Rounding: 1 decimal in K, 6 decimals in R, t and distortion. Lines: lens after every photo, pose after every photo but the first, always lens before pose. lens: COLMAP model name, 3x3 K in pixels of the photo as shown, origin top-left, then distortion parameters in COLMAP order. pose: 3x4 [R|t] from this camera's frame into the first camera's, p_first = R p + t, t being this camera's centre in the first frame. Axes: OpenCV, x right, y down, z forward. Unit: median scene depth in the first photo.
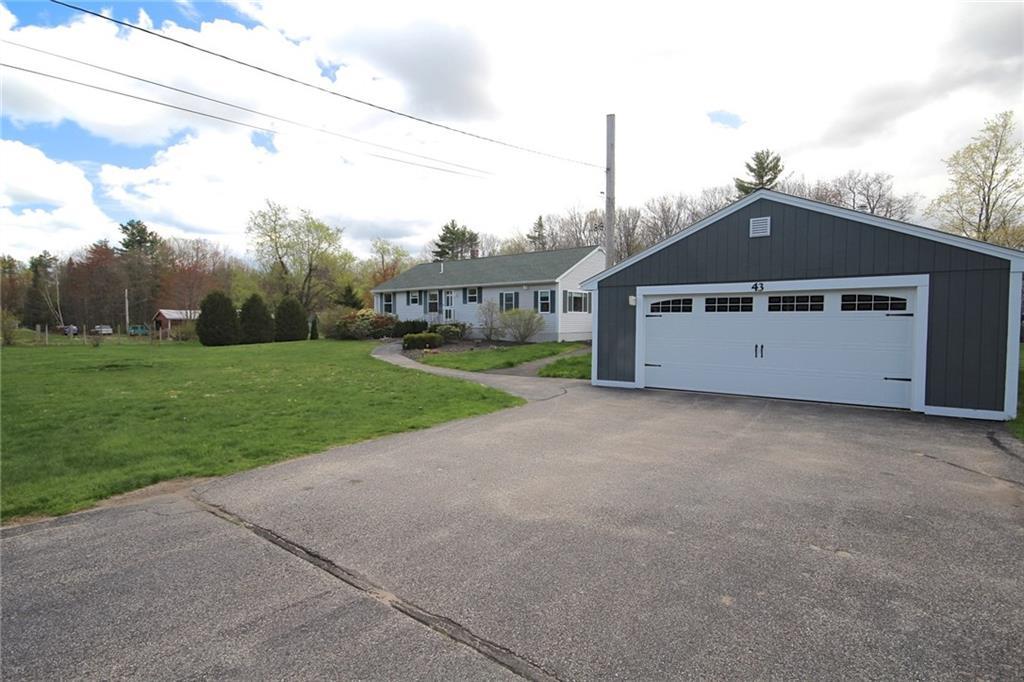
lens RADIAL K [[531.0, 0, 512.0], [0, 531.0, 341.0], [0, 0, 1]] dist [0.000576, 0.000247]
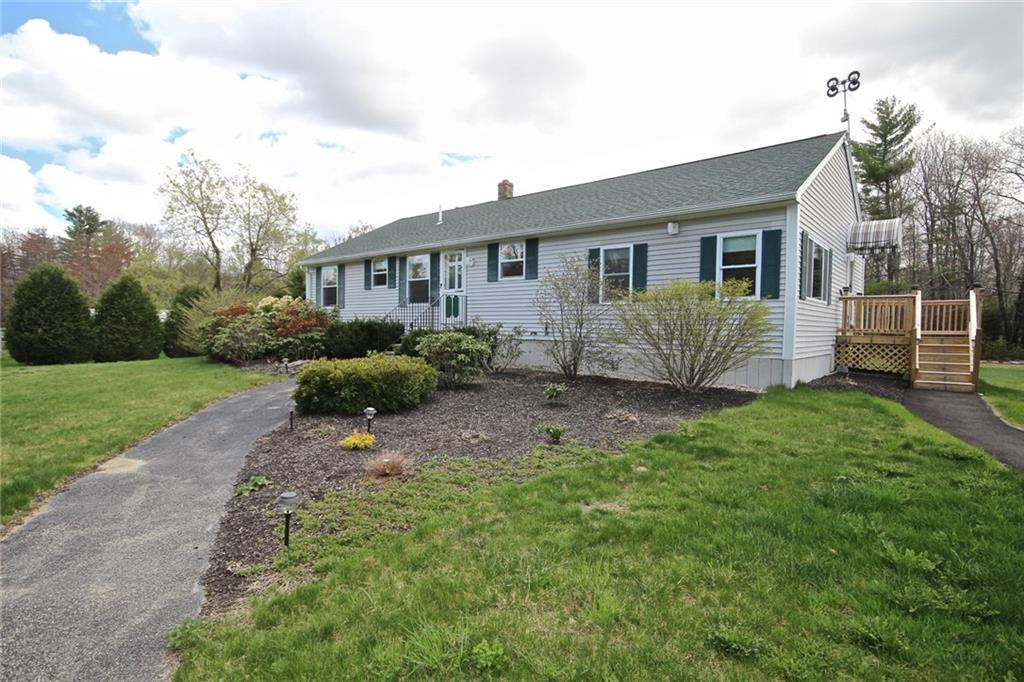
lens RADIAL K [[531.0, 0, 512.0], [0, 531.0, 341.0], [0, 0, 1]] dist [0.000576, 0.000247]
pose [[0.999920, 0.012623, -0.001256, -0.070575], [-0.012643, 0.999770, -0.017304, -0.015916], [0.001037, 0.017318, 0.999849, 0.568125]]
